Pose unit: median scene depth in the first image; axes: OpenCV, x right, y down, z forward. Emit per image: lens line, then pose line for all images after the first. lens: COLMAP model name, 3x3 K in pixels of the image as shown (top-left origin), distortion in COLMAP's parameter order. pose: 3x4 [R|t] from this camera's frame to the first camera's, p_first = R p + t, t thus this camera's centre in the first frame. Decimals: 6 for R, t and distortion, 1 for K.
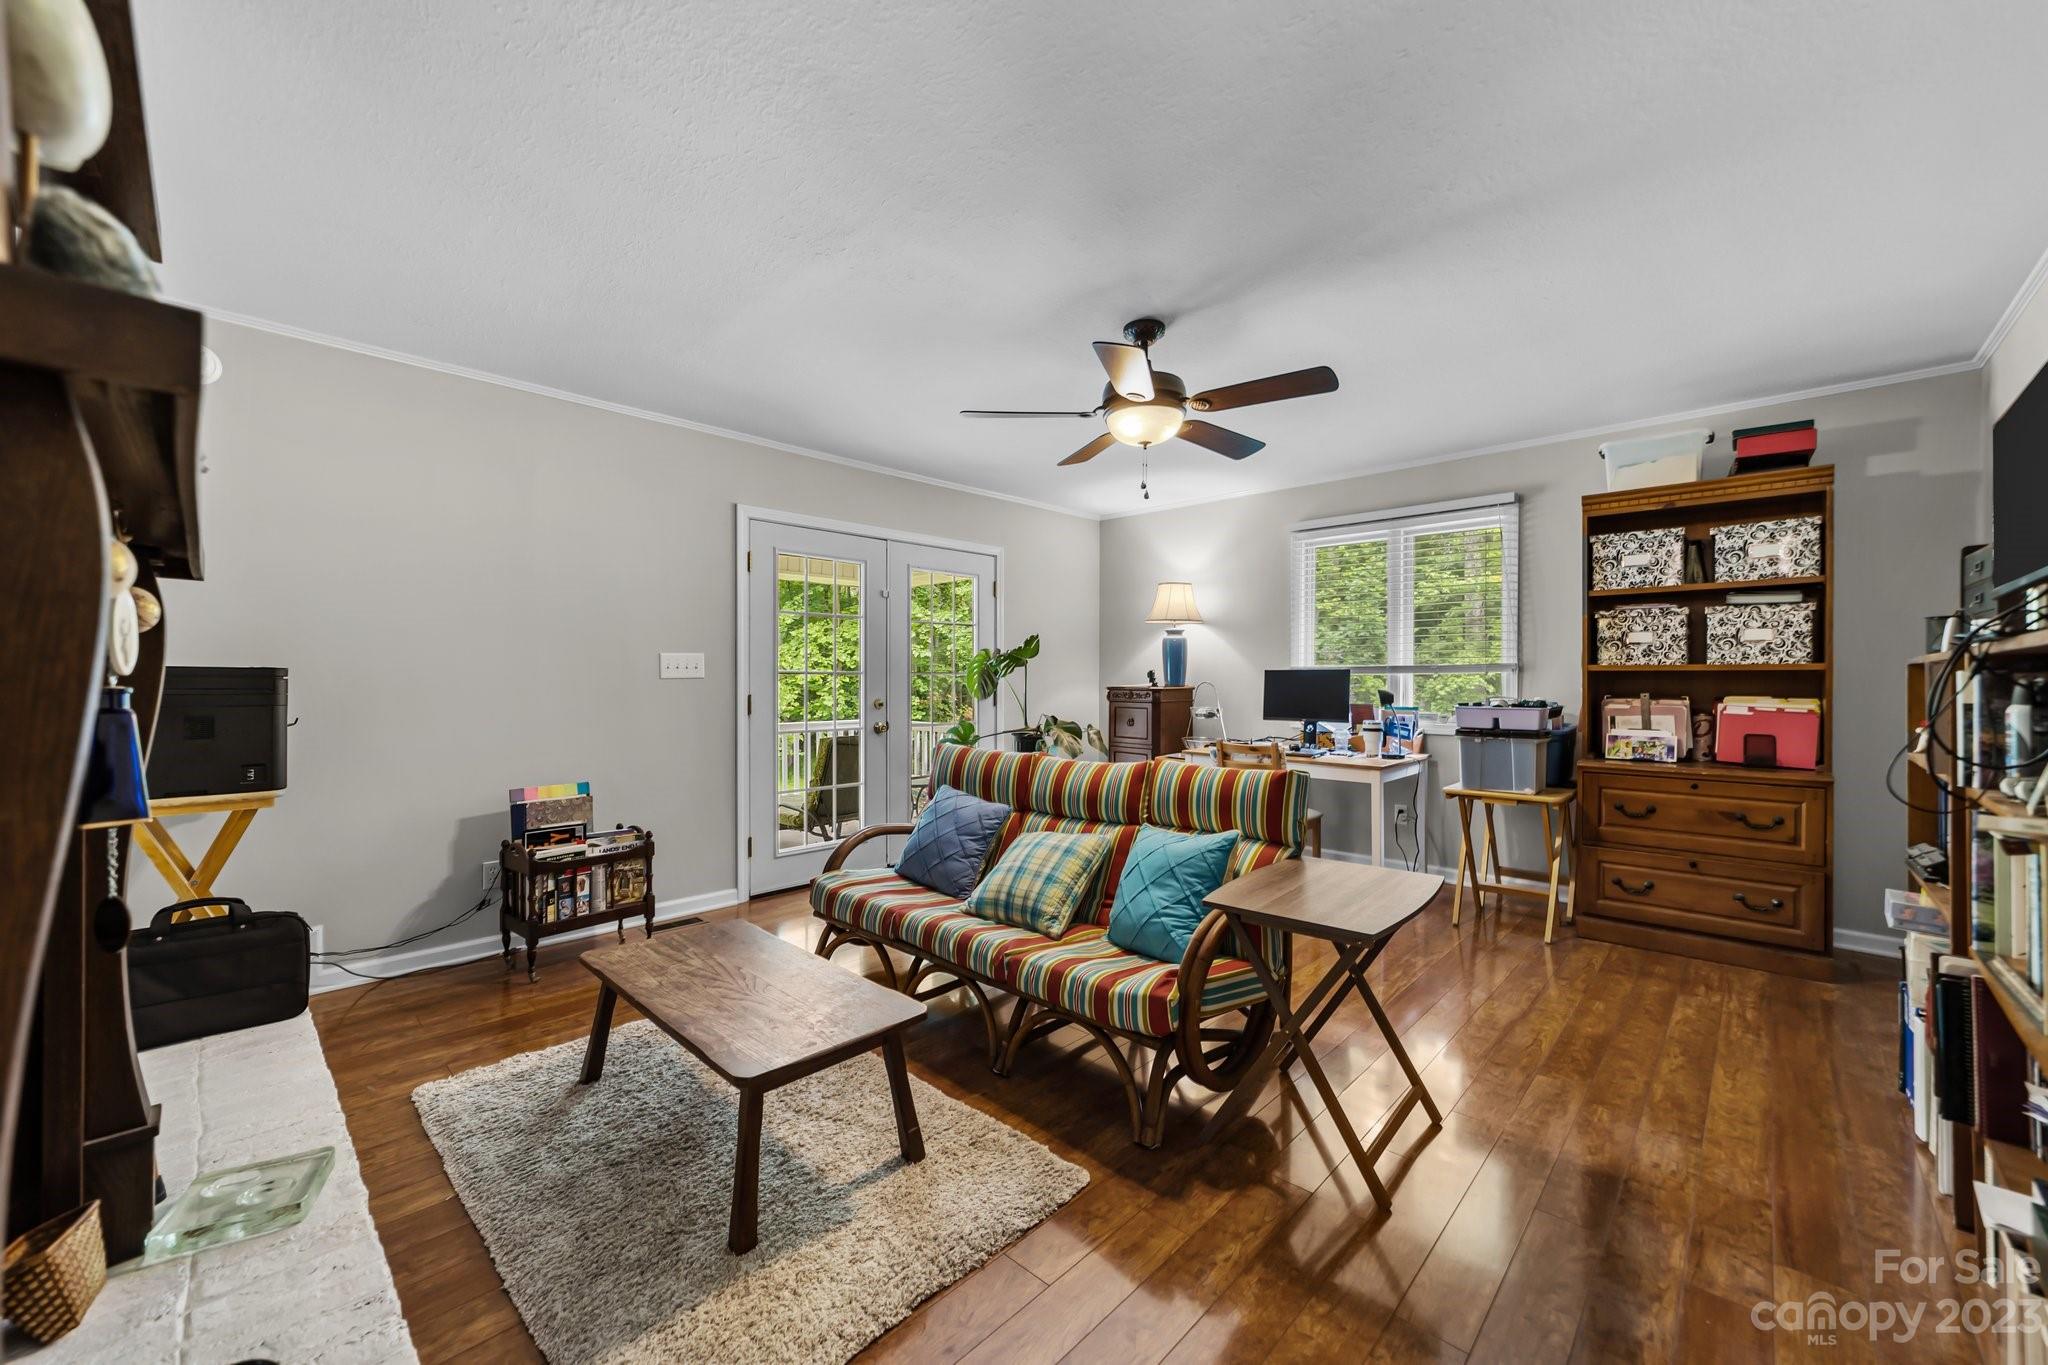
lens RADIAL K [[790.7, 0, 1024.5], [0, 790.7, 692.5], [0, 0, 1]] dist [-0.019198, 0.009244]
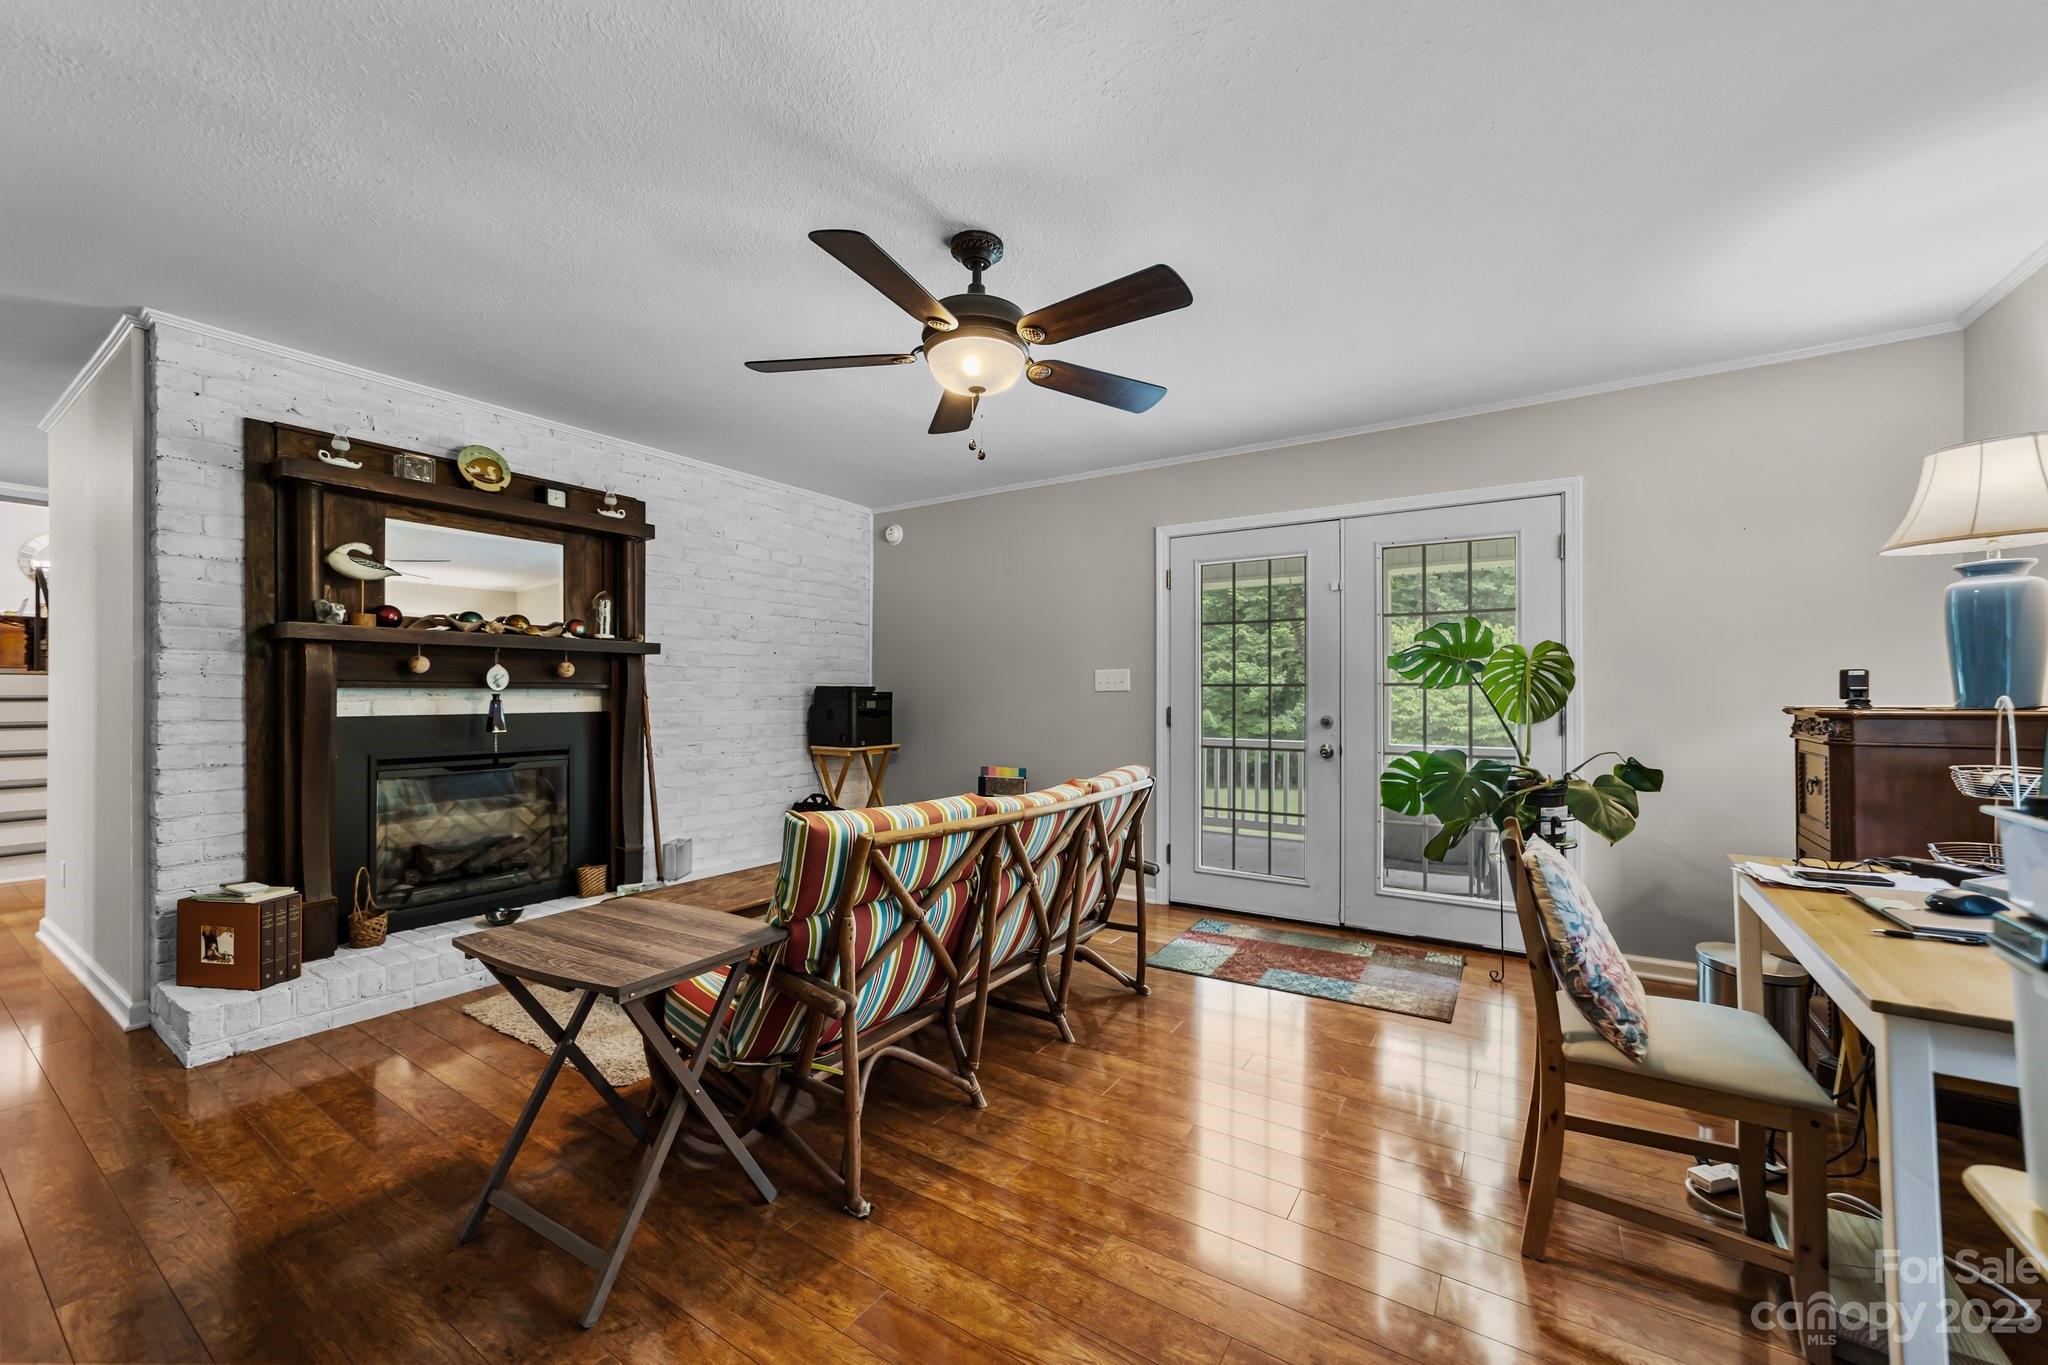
lens RADIAL K [[790.7, 0, 1024.5], [0, 790.7, 692.5], [0, 0, 1]] dist [-0.019198, 0.009244]
pose [[0.182198, -0.000213, -0.983262, 0.678852], [-0.016350, 0.999861, -0.003246, -0.010042], [0.983126, 0.016668, 0.182169, 0.660245]]
